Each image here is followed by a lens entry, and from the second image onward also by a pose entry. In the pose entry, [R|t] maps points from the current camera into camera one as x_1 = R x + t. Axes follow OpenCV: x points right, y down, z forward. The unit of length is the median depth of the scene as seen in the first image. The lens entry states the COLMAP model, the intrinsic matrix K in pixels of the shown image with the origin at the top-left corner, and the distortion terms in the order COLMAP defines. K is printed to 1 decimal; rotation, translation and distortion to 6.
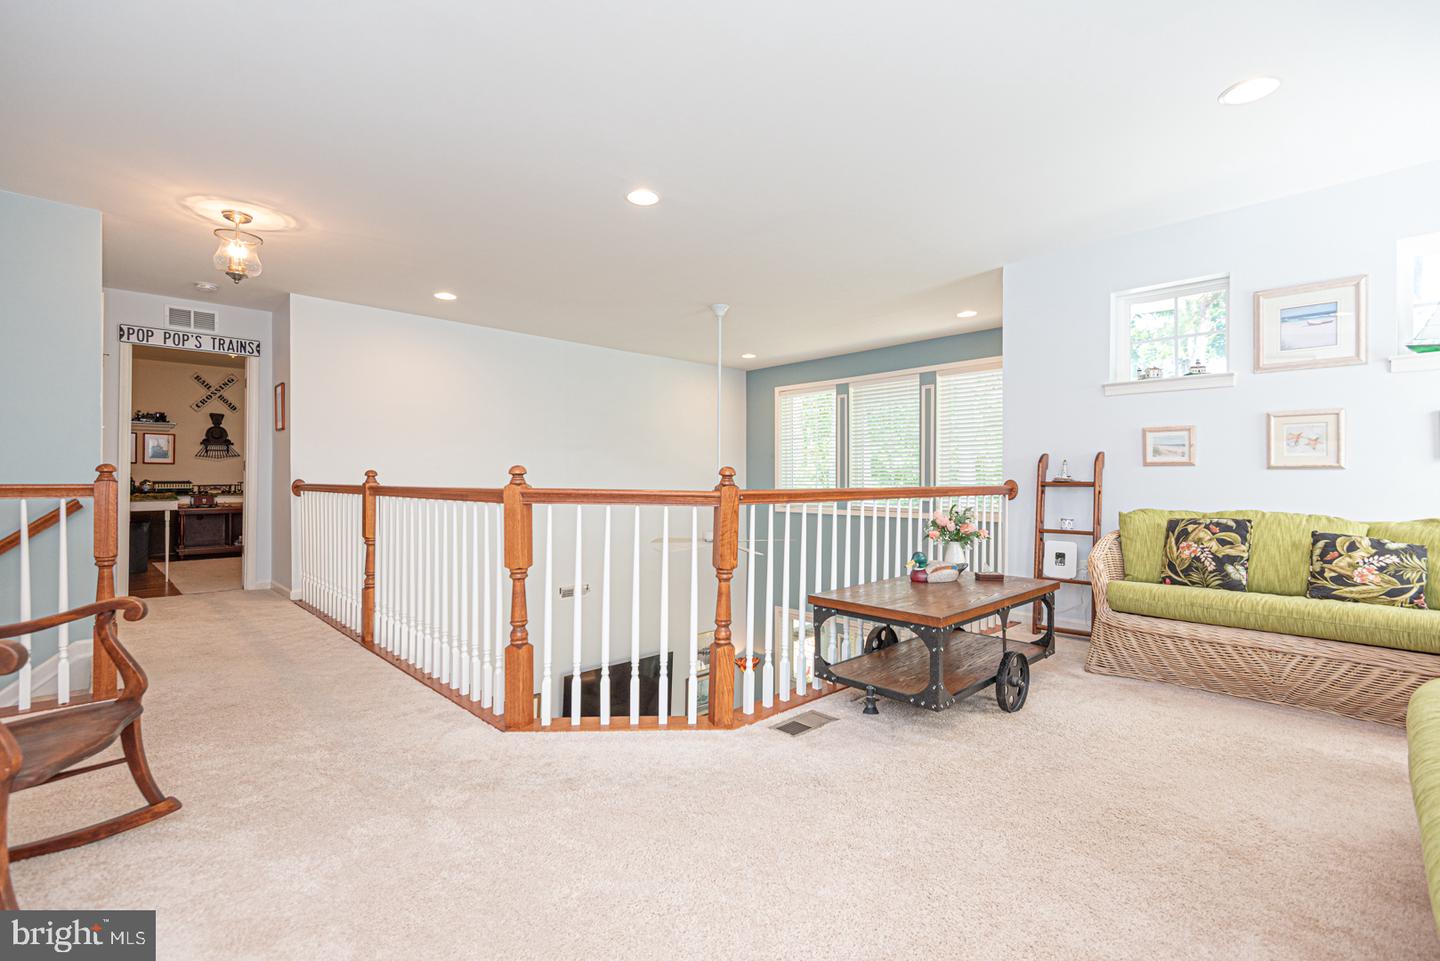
lens RADIAL K [[655.2, 0, 720.0], [0, 655.2, 480.5], [0, 0, 1]] dist [0.030464, -0.013058]
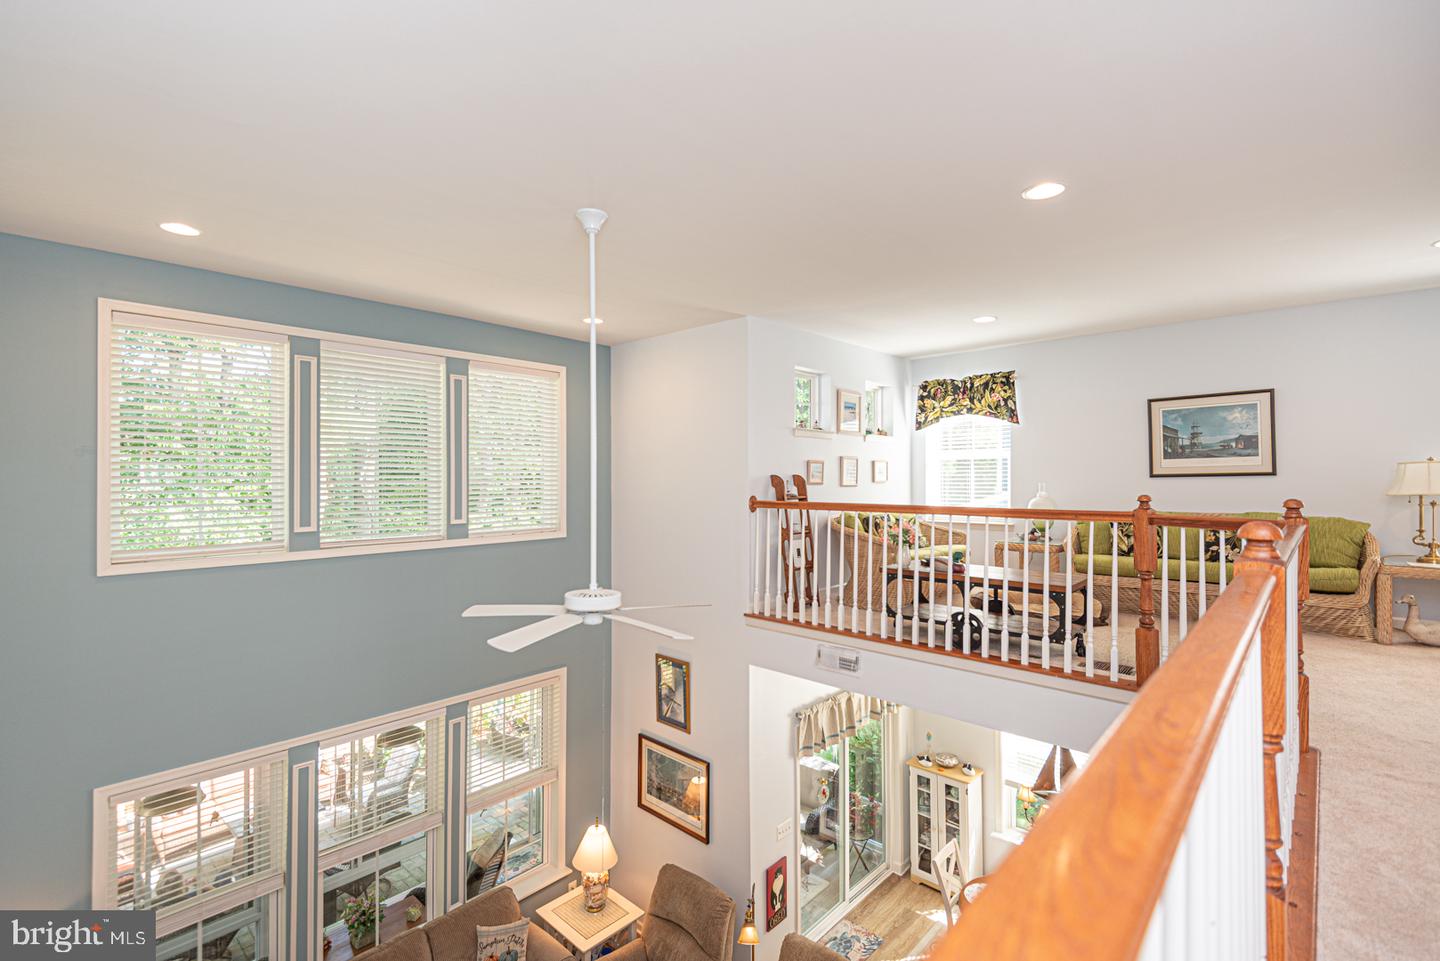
lens RADIAL K [[655.2, 0, 720.0], [0, 655.2, 480.5], [0, 0, 1]] dist [0.030464, -0.013058]
pose [[-0.073808, -0.002075, 0.997270, -0.597184], [0.002761, 0.999994, 0.002285, -0.026852], [-0.997269, 0.002922, -0.073802, 0.926926]]
